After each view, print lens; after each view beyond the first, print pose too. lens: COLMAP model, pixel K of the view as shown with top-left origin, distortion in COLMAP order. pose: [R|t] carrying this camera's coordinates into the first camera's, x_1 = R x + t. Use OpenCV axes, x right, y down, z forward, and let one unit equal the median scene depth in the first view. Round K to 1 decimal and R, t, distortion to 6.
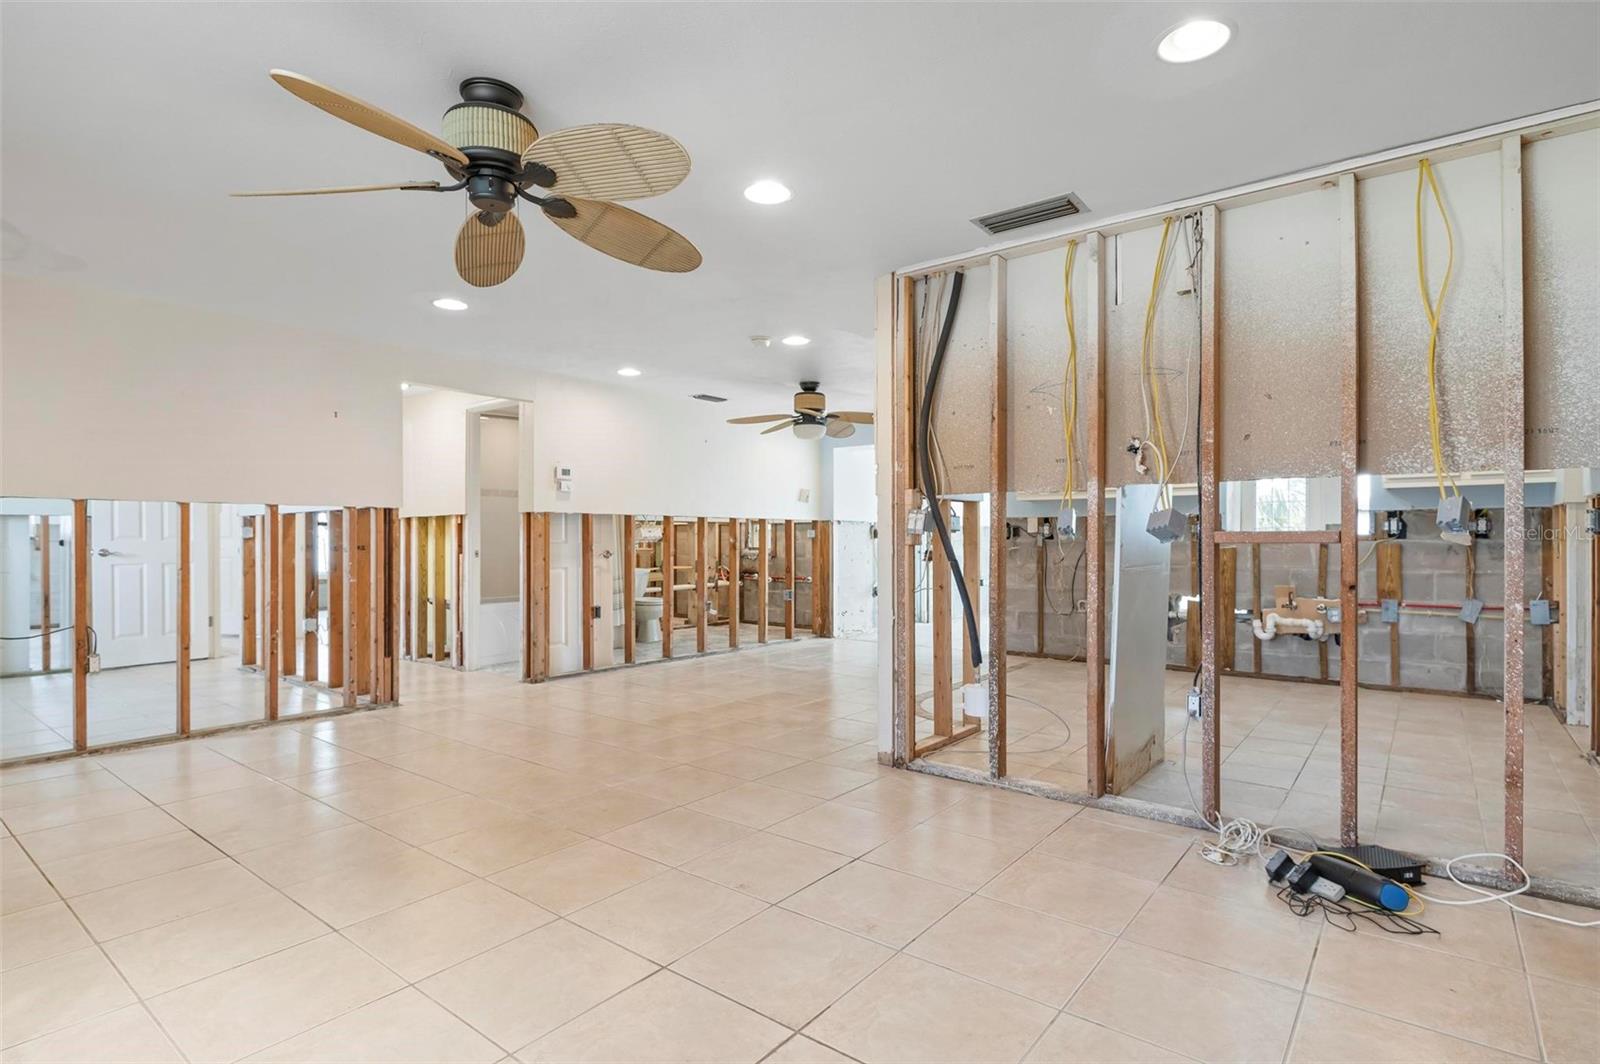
lens RADIAL K [[785.9, 0, 812.9], [0, 785.9, 533.0], [0, 0, 1]] dist [0.005219, 0.001768]
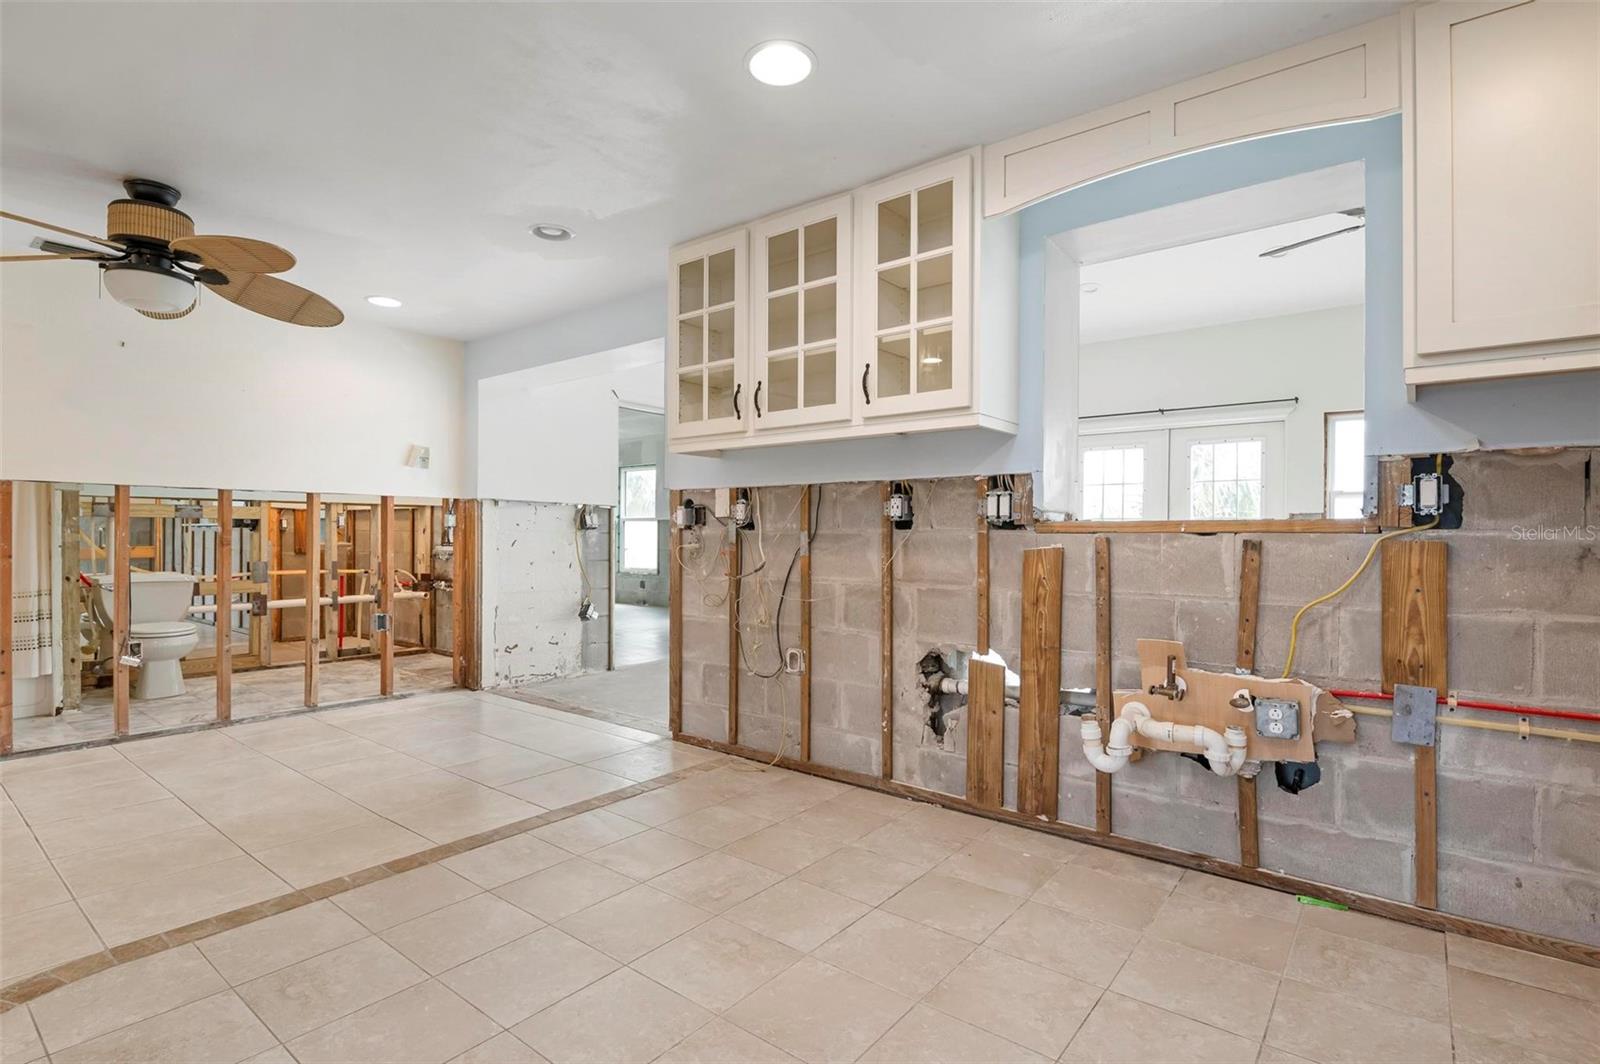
lens RADIAL K [[773.0, 0, 806.6], [0, 773.0, 537.7], [0, 0, 1]] dist [0.009078, -0.006638]
pose [[0.999976, 0.005332, -0.004415, 0.415908], [-0.005275, 0.999904, 0.012807, 0.008389], [0.004482, -0.012783, 0.999908, 0.592540]]
